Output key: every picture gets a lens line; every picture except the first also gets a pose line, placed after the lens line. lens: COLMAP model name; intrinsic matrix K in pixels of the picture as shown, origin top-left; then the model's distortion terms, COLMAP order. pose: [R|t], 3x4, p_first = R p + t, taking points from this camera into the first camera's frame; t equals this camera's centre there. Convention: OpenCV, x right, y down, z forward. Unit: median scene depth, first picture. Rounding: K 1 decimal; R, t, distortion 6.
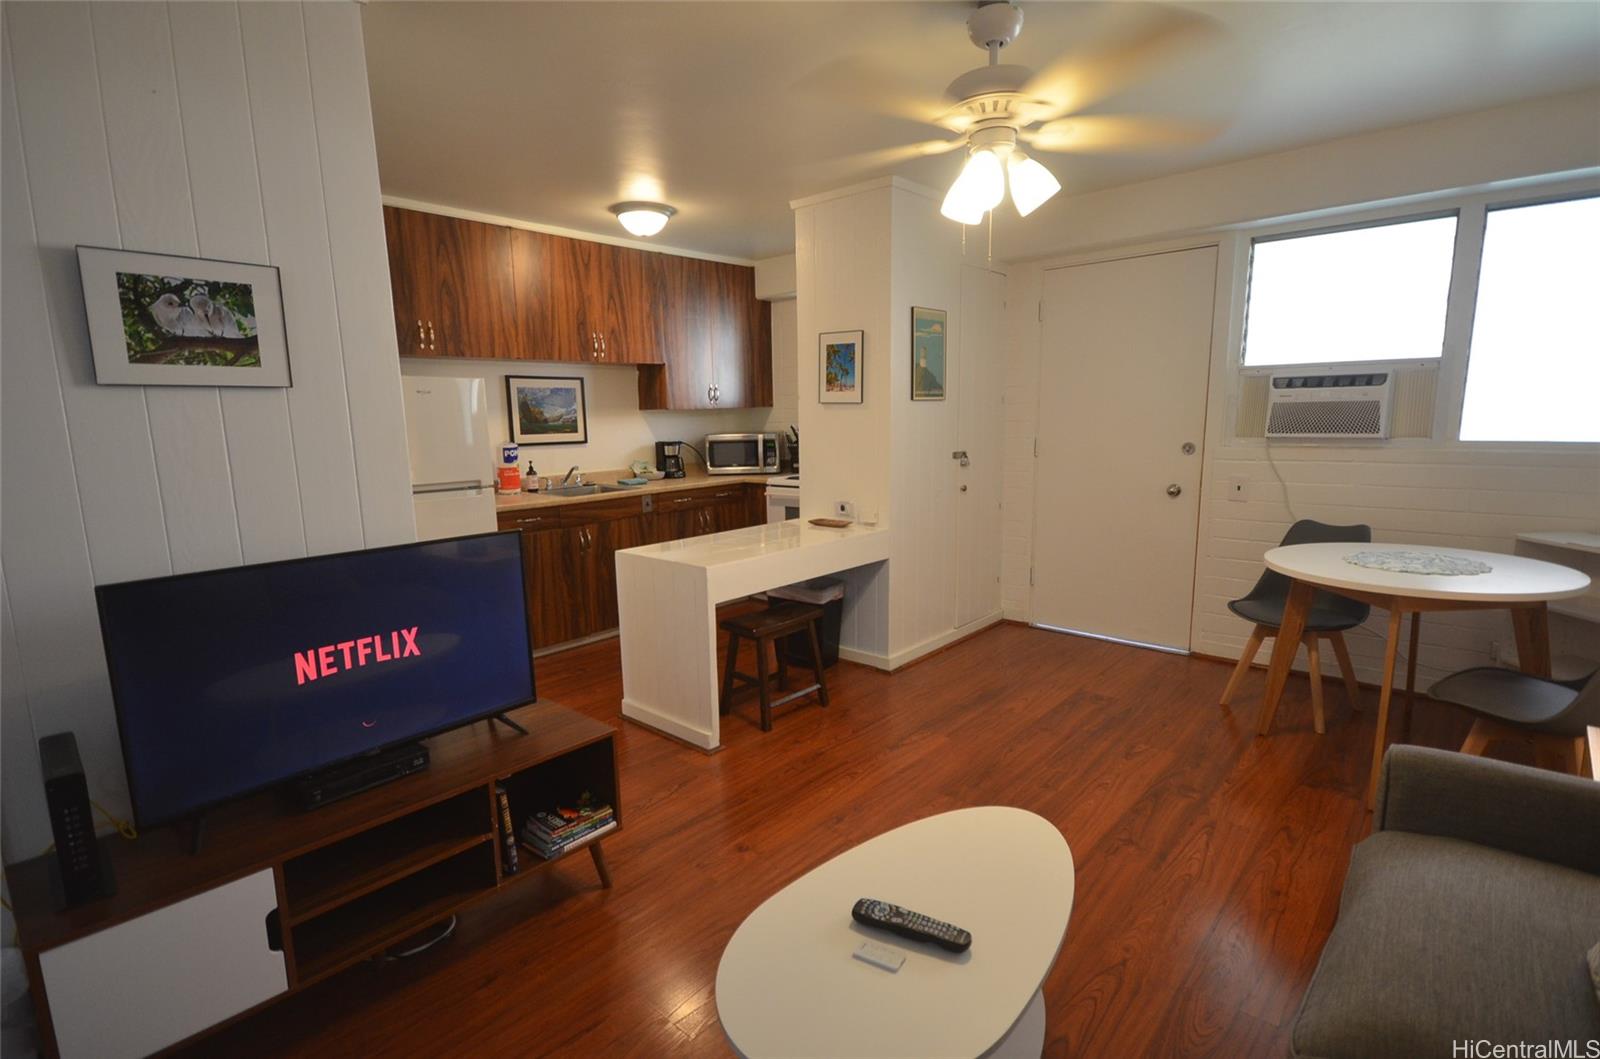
lens RADIAL K [[771.7, 0, 801.7], [0, 771.7, 535.4], [0, 0, 1]] dist [0.009343, -0.005536]
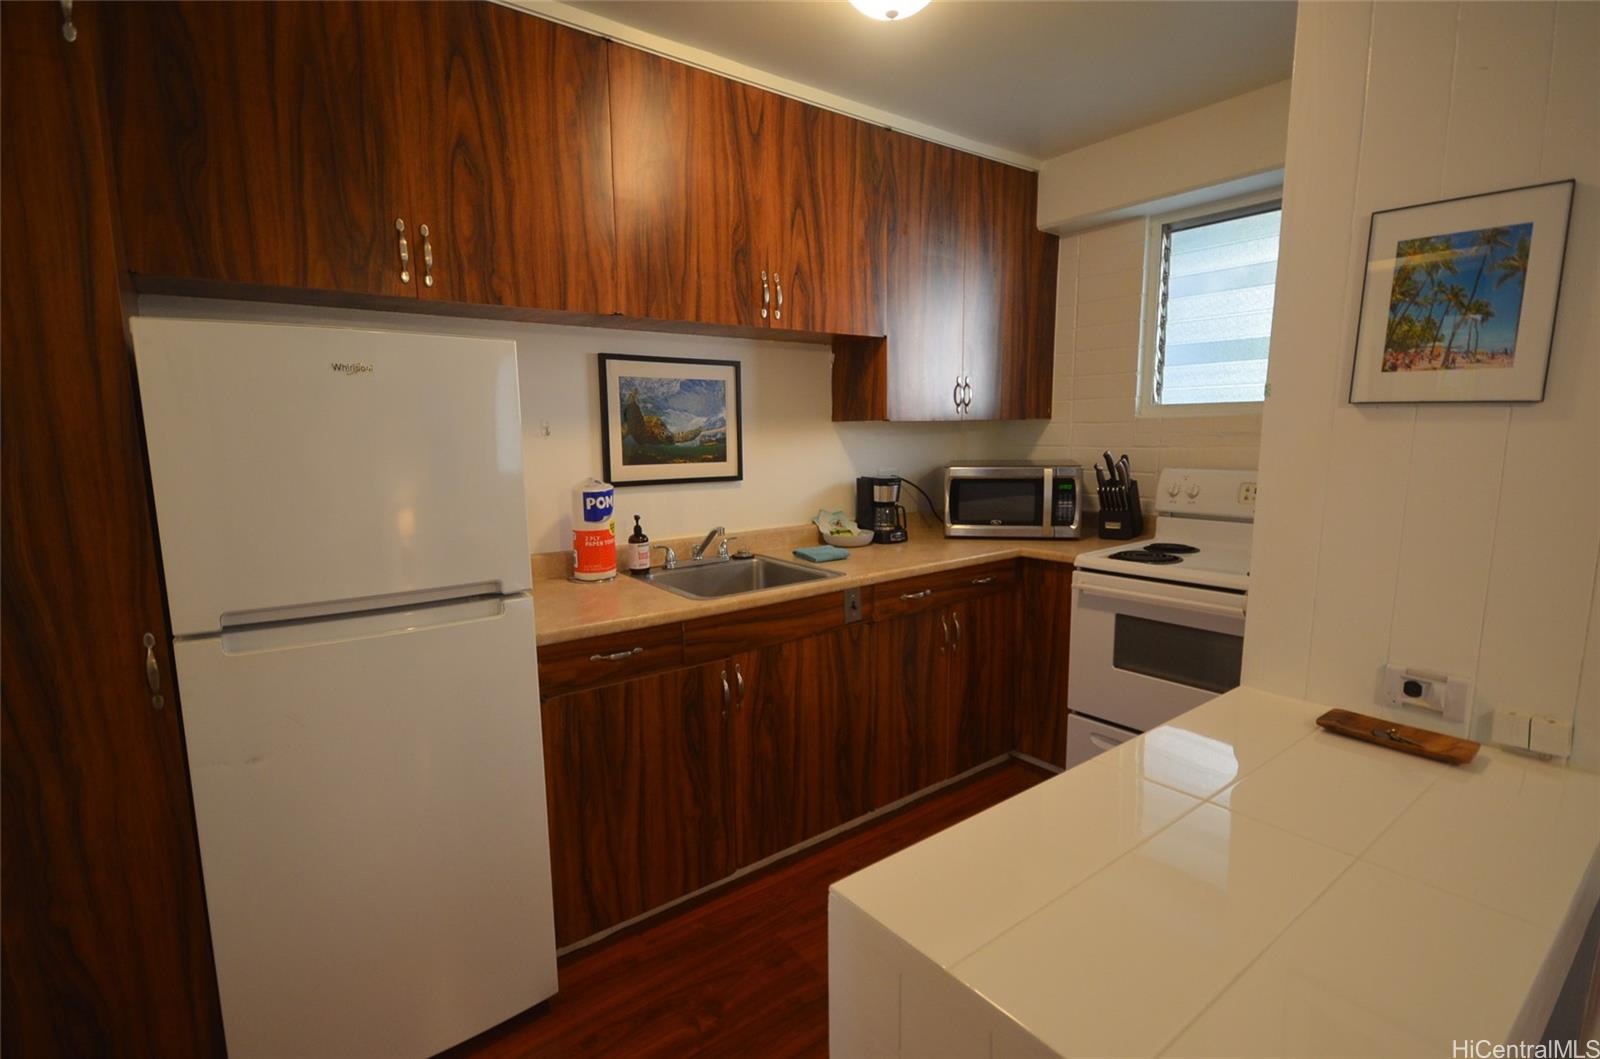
lens RADIAL K [[771.7, 0, 802.7], [0, 771.7, 536.6], [0, 0, 1]] dist [0.009343, -0.005536]
pose [[0.983124, 0.034367, -0.179681, -0.143724], [-0.037710, 0.999173, -0.015222, -0.077692], [0.179009, 0.021741, 0.983607, 0.497760]]
